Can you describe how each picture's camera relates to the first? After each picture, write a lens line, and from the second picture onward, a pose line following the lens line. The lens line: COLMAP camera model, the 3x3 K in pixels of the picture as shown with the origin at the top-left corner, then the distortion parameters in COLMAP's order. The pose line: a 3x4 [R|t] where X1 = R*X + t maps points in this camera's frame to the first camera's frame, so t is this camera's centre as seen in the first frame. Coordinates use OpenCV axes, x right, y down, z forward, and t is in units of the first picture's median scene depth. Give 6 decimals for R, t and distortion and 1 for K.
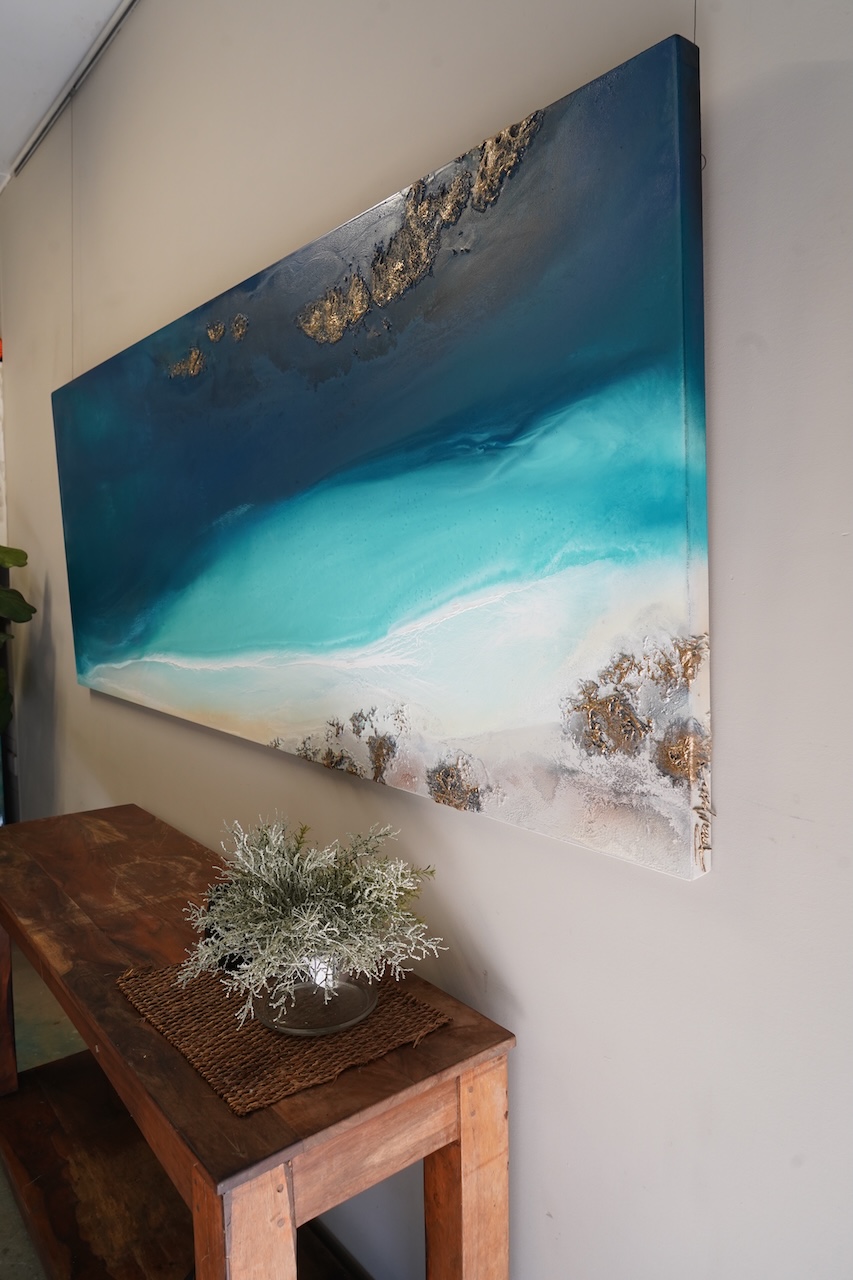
lens RADIAL K [[856.7, 0, 433.8], [0, 856.7, 642.9], [0, 0, 1]] dist [-0.028988, 0.019913]
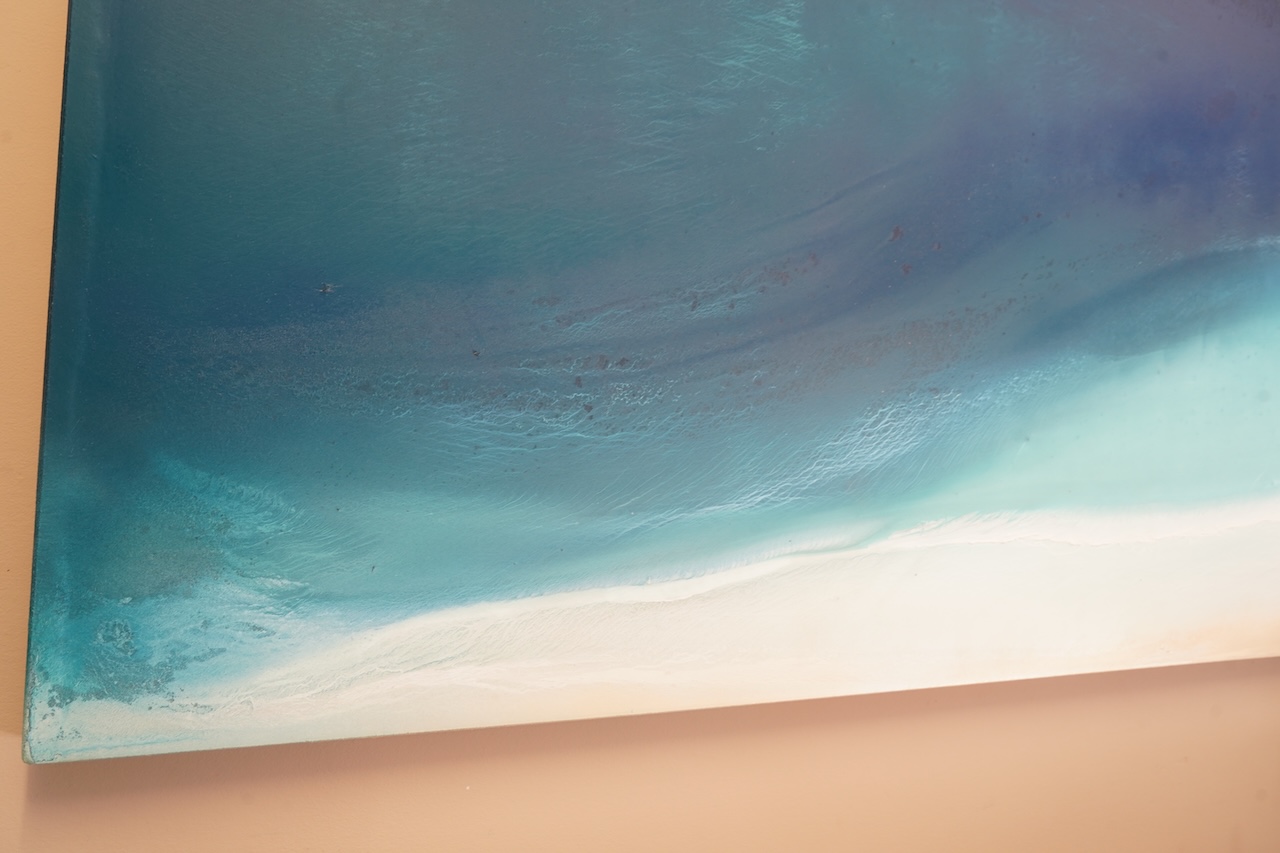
lens RADIAL K [[856.7, 0, 634.0], [0, 856.7, 420.0], [0, 0, 1]] dist [-0.028988, 0.019913]
pose [[0.252426, 0.046974, 0.966475, -1.435416], [0.023537, 0.998227, -0.054664, -0.025953], [-0.967330, 0.036546, 0.250873, 2.133987]]
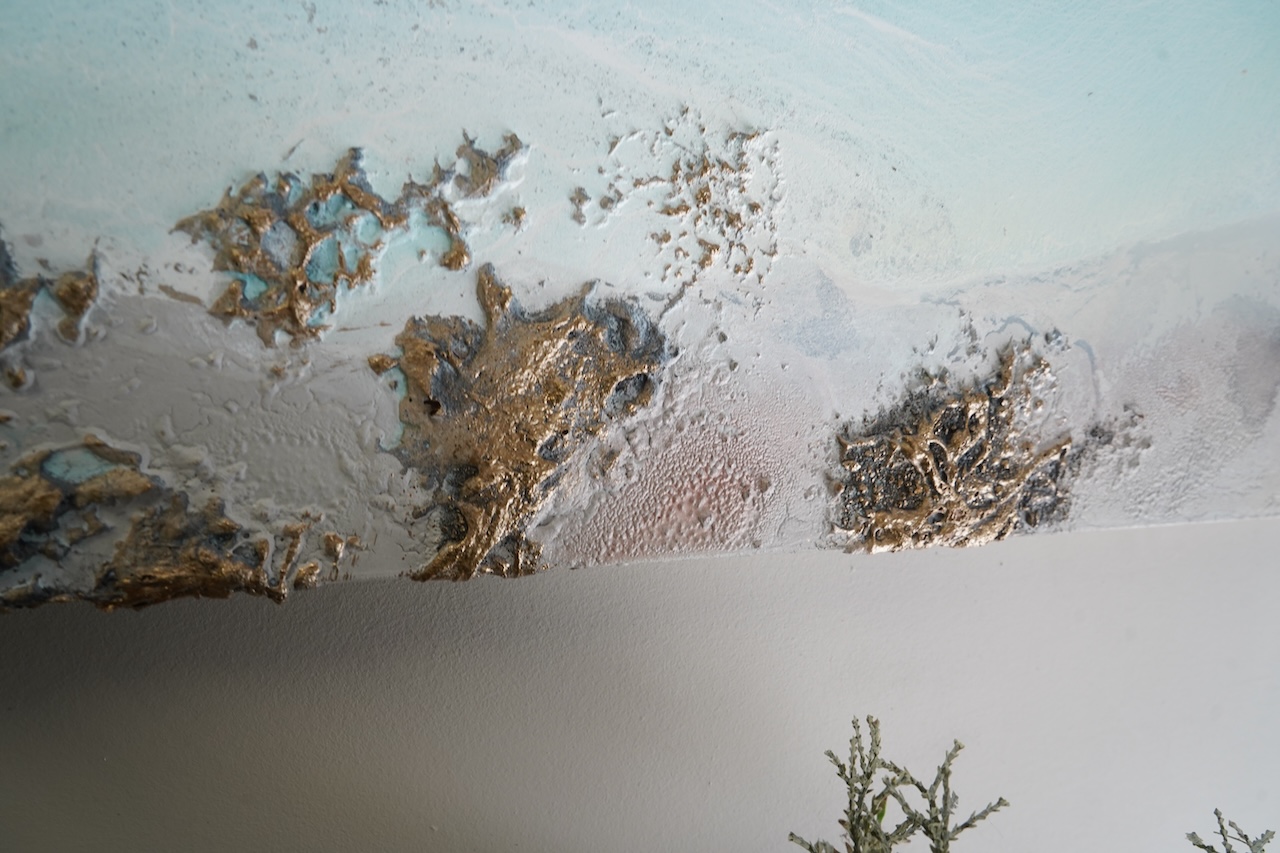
lens RADIAL K [[856.7, 0, 639.5], [0, 856.7, 416.2], [0, 0, 1]] dist [-0.028988, 0.019913]
pose [[0.246703, -0.085972, 0.965270, -0.310916], [0.016891, 0.996287, 0.084418, 0.156597], [-0.968944, -0.004522, 0.247239, 1.259073]]
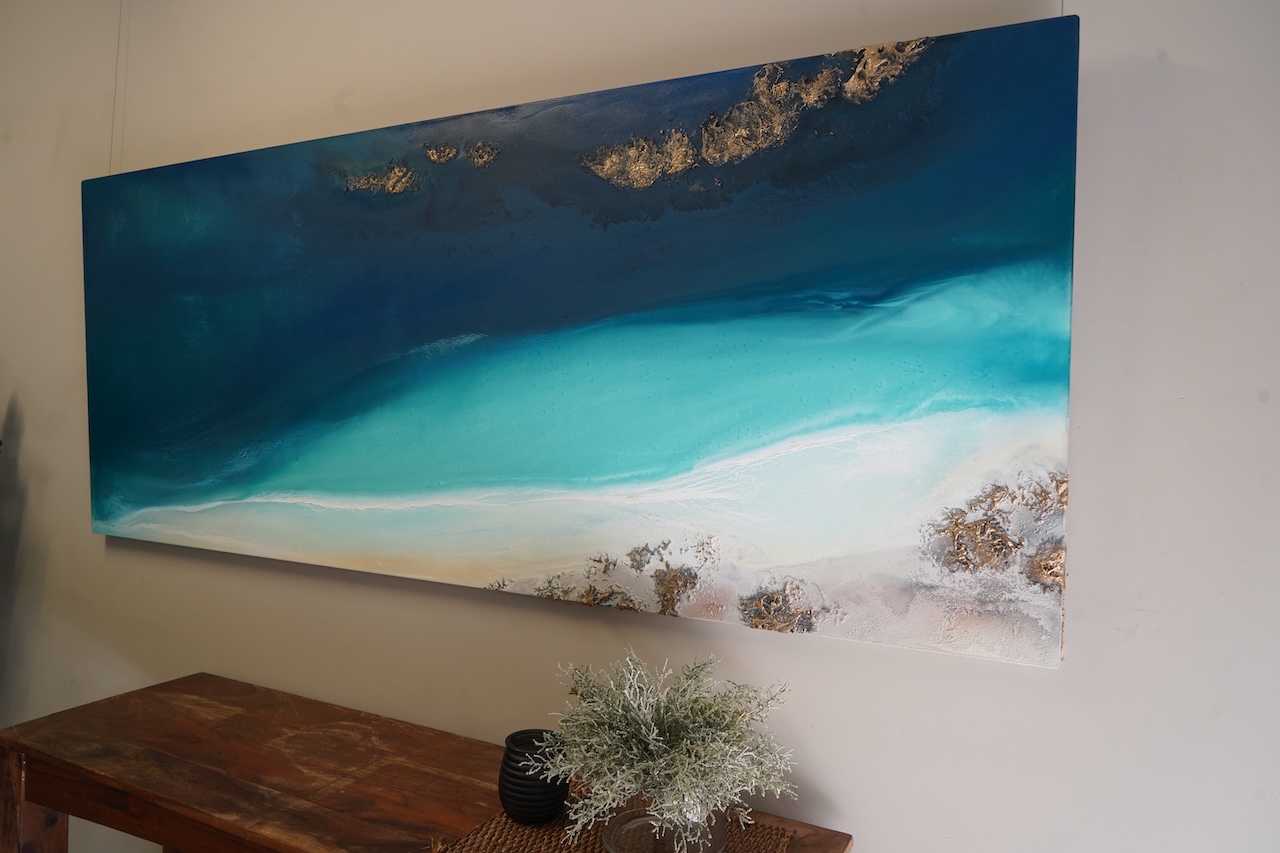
lens RADIAL K [[856.7, 0, 638.7], [0, 856.7, 425.9], [0, 0, 1]] dist [-0.028988, 0.019913]
pose [[0.911238, 0.026017, 0.411058, -0.712579], [0.002287, 0.997668, -0.068214, 0.009723], [-0.411874, 0.063099, 0.909053, 0.096039]]
